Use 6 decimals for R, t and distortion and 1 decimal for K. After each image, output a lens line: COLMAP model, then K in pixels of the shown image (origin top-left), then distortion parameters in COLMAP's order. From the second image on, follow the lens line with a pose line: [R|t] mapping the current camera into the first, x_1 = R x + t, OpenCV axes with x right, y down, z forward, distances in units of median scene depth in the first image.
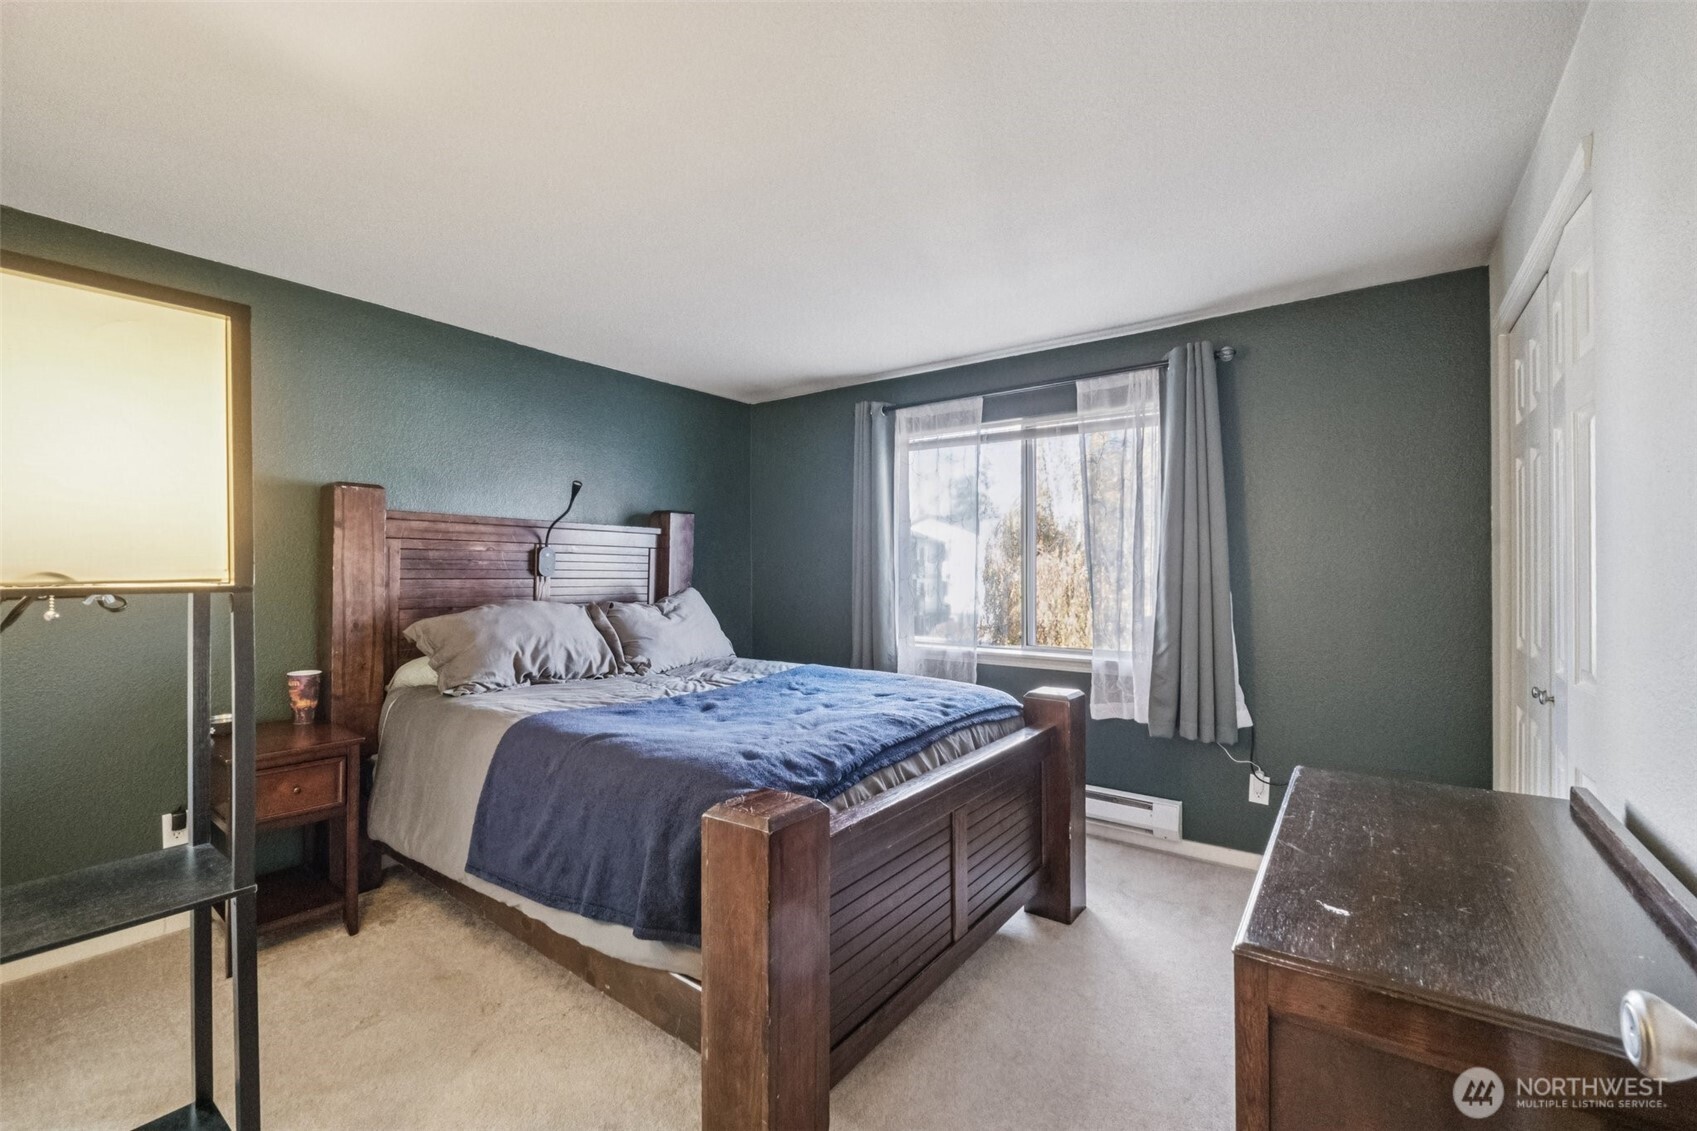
lens RADIAL K [[730.8, 0, 846.2], [0, 730.8, 566.4], [0, 0, 1]] dist [-0.003178, -0.000670]
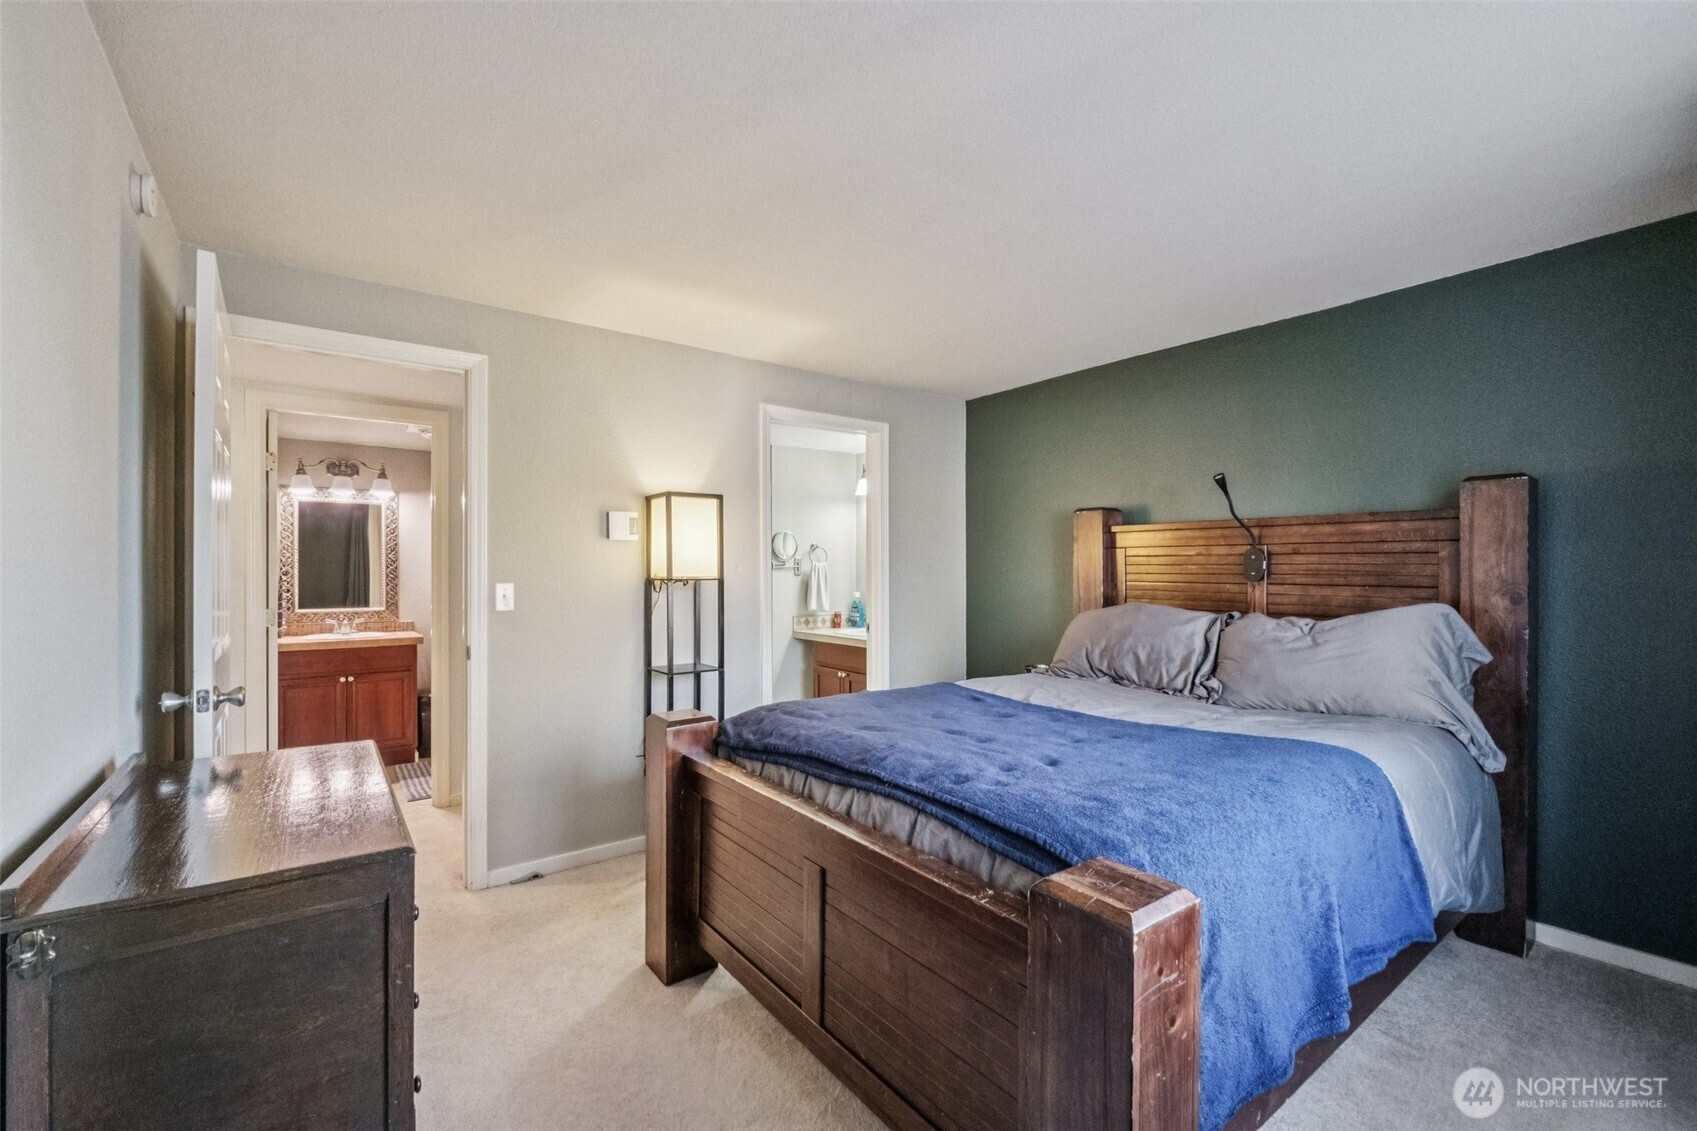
lens RADIAL K [[730.8, 0, 850.0], [0, 730.8, 568.6], [0, 0, 1]] dist [-0.003178, -0.000670]
pose [[-0.301716, -0.005685, -0.953381, 0.629609], [0.001350, 0.999979, -0.006390, 0.003285], [0.953397, -0.003215, -0.301701, 0.874034]]
